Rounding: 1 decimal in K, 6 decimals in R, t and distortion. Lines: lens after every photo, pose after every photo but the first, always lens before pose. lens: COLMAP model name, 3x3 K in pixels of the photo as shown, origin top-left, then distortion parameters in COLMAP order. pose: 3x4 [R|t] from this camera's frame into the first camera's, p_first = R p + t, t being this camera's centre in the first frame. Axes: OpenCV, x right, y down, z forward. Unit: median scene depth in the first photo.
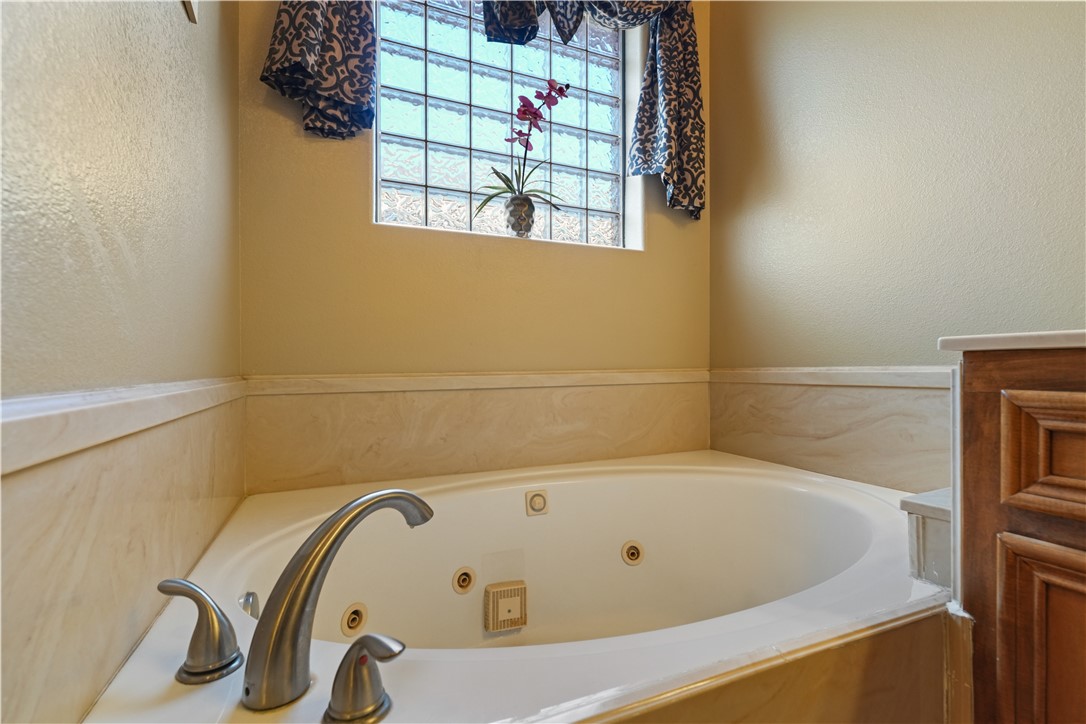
lens RADIAL K [[482.7, 0, 546.9], [0, 482.7, 362.2], [0, 0, 1]] dist [0.001498, 0.000087]
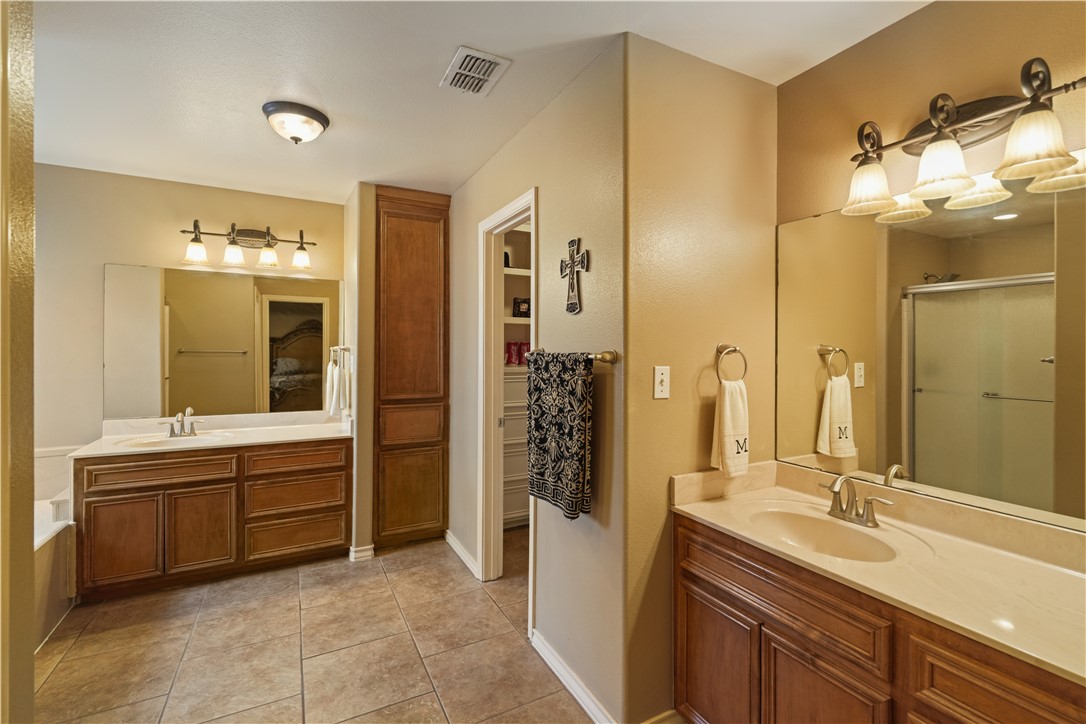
lens RADIAL K [[482.7, 0, 553.1], [0, 482.7, 354.2], [0, 0, 1]] dist [0.001498, 0.000087]
pose [[-0.089709, -0.015589, 0.995846, -1.387245], [-0.015462, 0.999779, 0.014258, -0.399869], [-0.995848, -0.014119, -0.089930, -1.034104]]
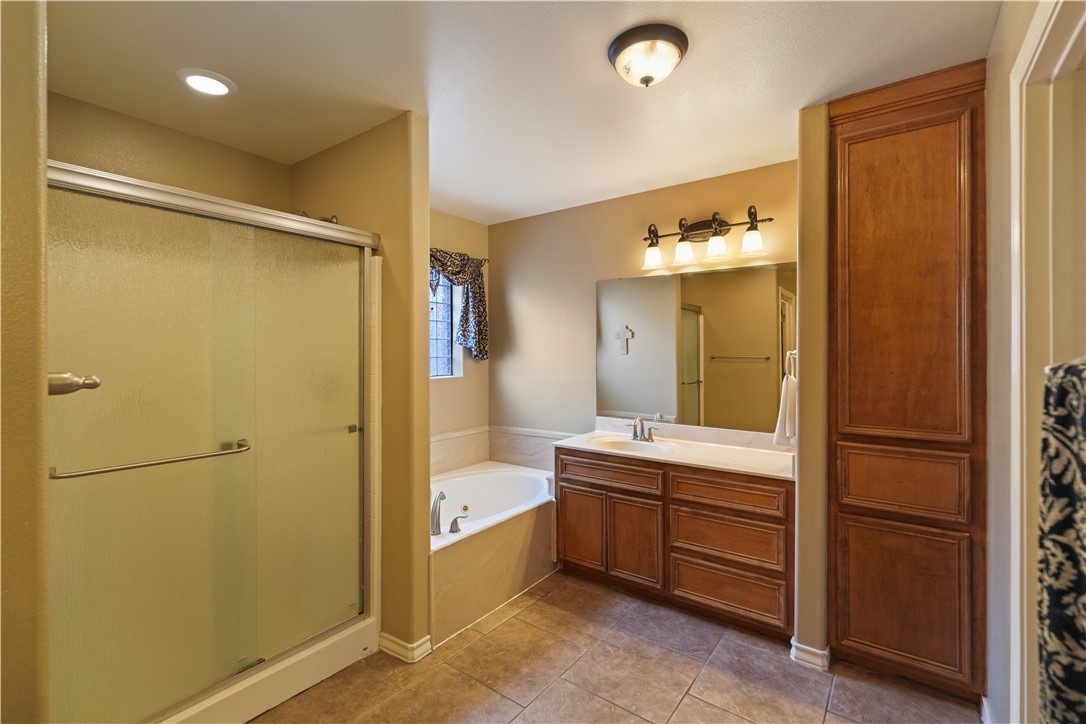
lens RADIAL K [[482.7, 0, 539.9], [0, 482.7, 354.6], [0, 0, 1]] dist [0.001498, 0.000087]
pose [[0.867454, -0.008083, 0.497451, -0.658592], [0.000946, 0.999893, 0.014598, -0.399186], [-0.497516, -0.012193, 0.867369, -1.228480]]
